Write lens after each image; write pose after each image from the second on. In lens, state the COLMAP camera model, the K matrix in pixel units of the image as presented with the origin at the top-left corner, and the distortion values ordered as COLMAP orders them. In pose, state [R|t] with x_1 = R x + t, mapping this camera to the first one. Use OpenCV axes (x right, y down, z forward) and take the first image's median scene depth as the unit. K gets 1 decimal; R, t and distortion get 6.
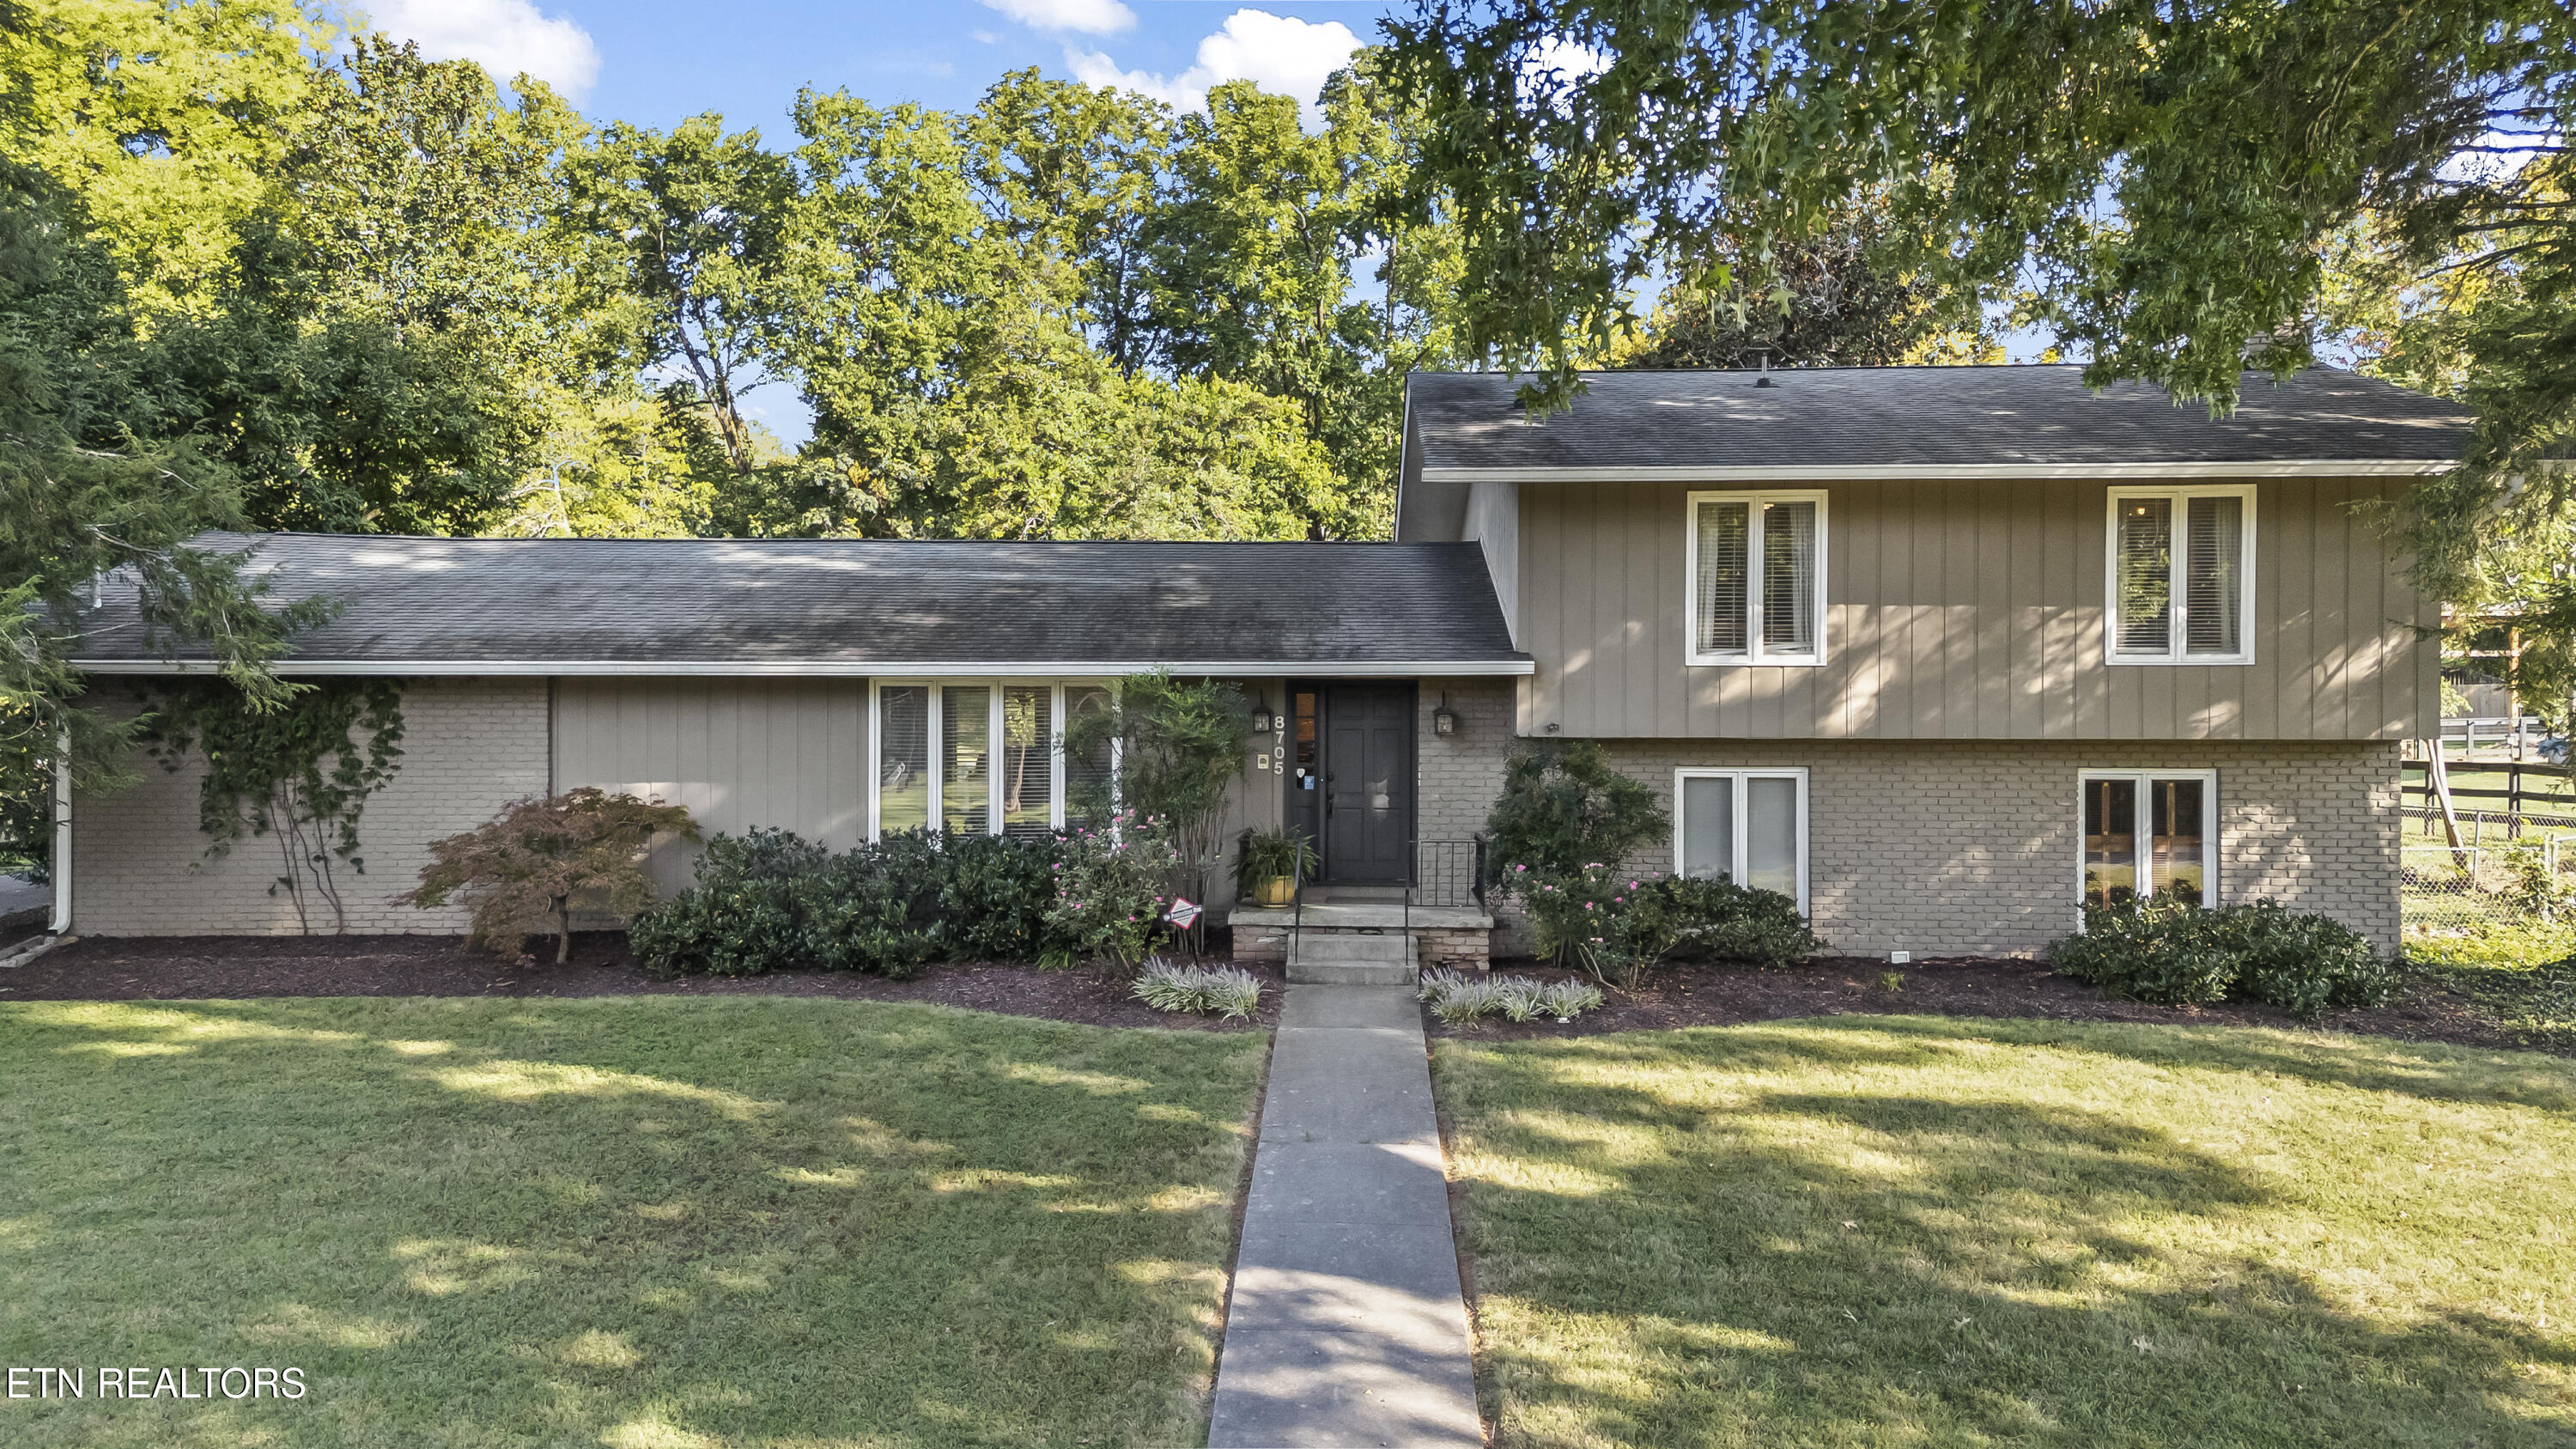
lens RADIAL K [[1772.4, 0, 1230.8], [0, 1772.4, 718.4], [0, 0, 1]] dist [0.175454, -0.161711]
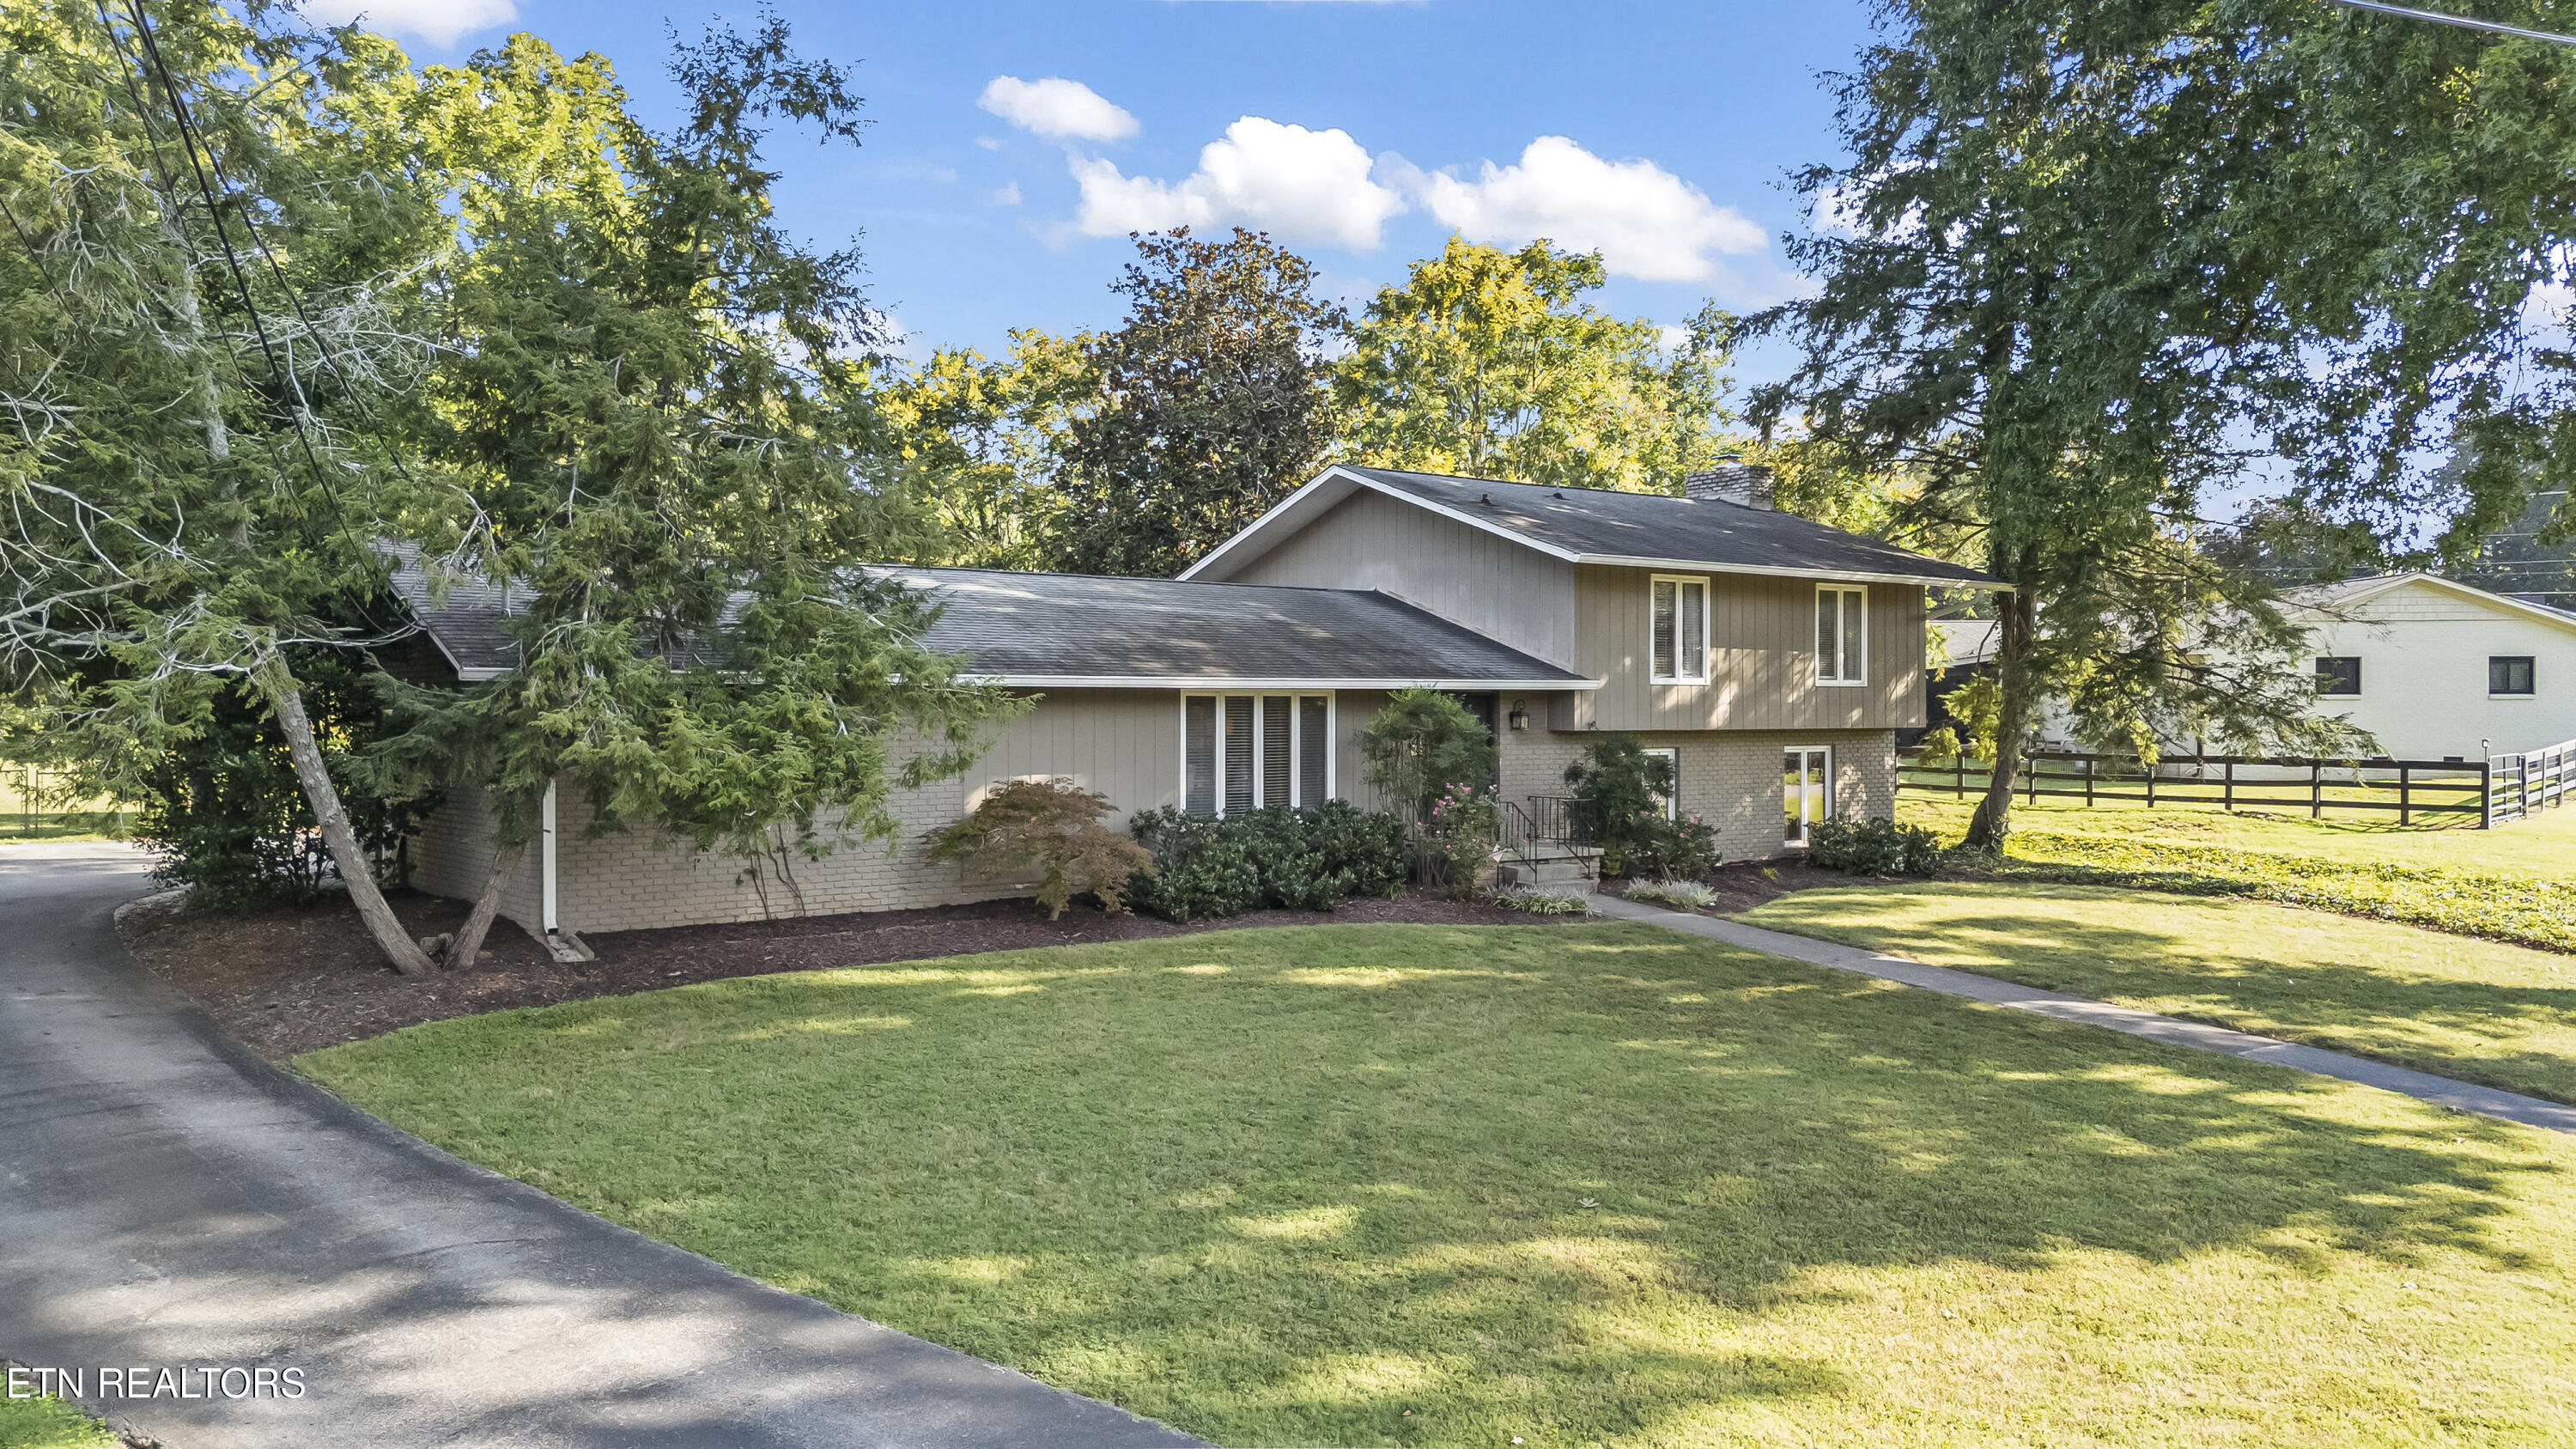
lens RADIAL K [[1772.4, 0, 1230.8], [0, 1772.4, 718.4], [0, 0, 1]] dist [0.175454, -0.161711]
pose [[0.808693, -0.005723, 0.588203, -0.962427], [0.002079, 0.999974, 0.006871, -0.011543], [-0.588227, -0.004334, 0.808684, -0.048759]]
